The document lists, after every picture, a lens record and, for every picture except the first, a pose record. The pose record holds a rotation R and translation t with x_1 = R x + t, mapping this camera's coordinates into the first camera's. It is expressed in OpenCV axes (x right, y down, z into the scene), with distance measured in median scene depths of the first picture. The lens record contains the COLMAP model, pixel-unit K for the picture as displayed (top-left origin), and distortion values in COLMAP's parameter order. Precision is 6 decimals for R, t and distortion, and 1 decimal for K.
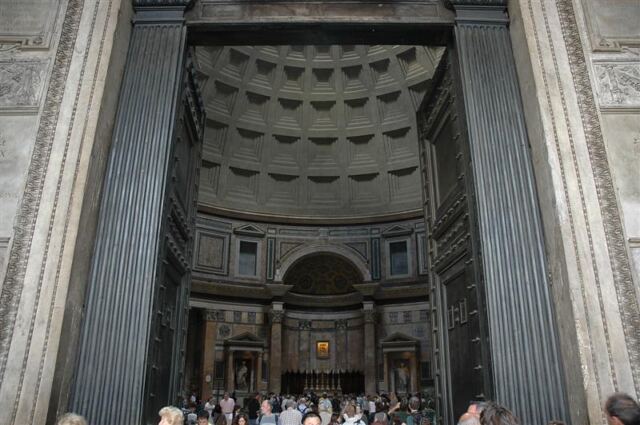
lens RADIAL K [[505.2, 0, 321.7], [0, 505.2, 217.2], [0, 0, 1]] dist [-0.157127, 0.141858]
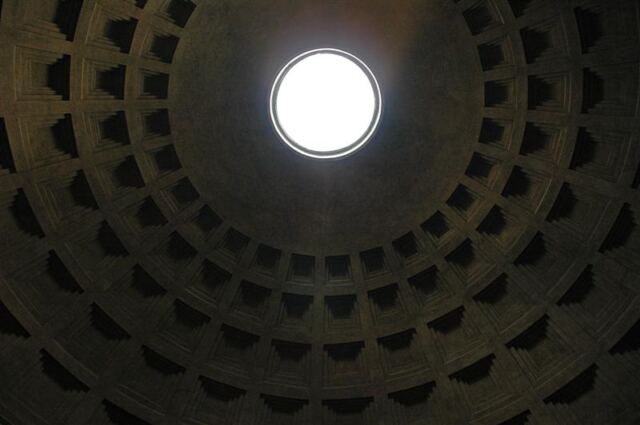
lens RADIAL K [[505.2, 0, 323.0], [0, 505.2, 211.6], [0, 0, 1]] dist [-0.157127, 0.141858]
pose [[0.997145, -0.071090, -0.025471, 0.004860], [0.019447, 0.567663, -0.823031, 0.194134], [0.072969, 0.820186, 0.567425, 0.520399]]
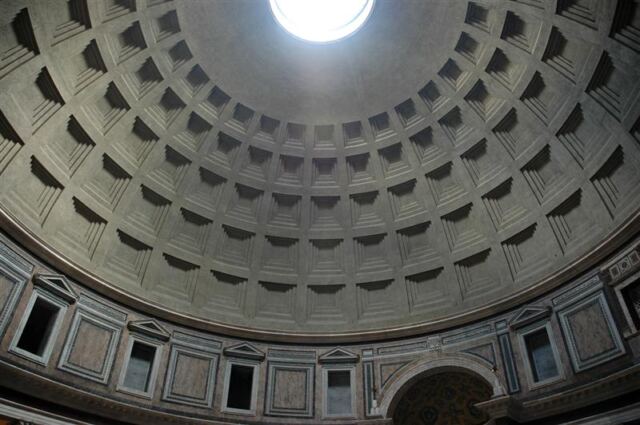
lens RADIAL K [[505.2, 0, 322.5], [0, 505.2, 218.9], [0, 0, 1]] dist [-0.157127, 0.141858]
pose [[0.890947, -0.278891, -0.358375, 0.172183], [0.147043, 0.923848, -0.353387, 0.098404], [0.429641, 0.262152, 0.864109, 0.250360]]
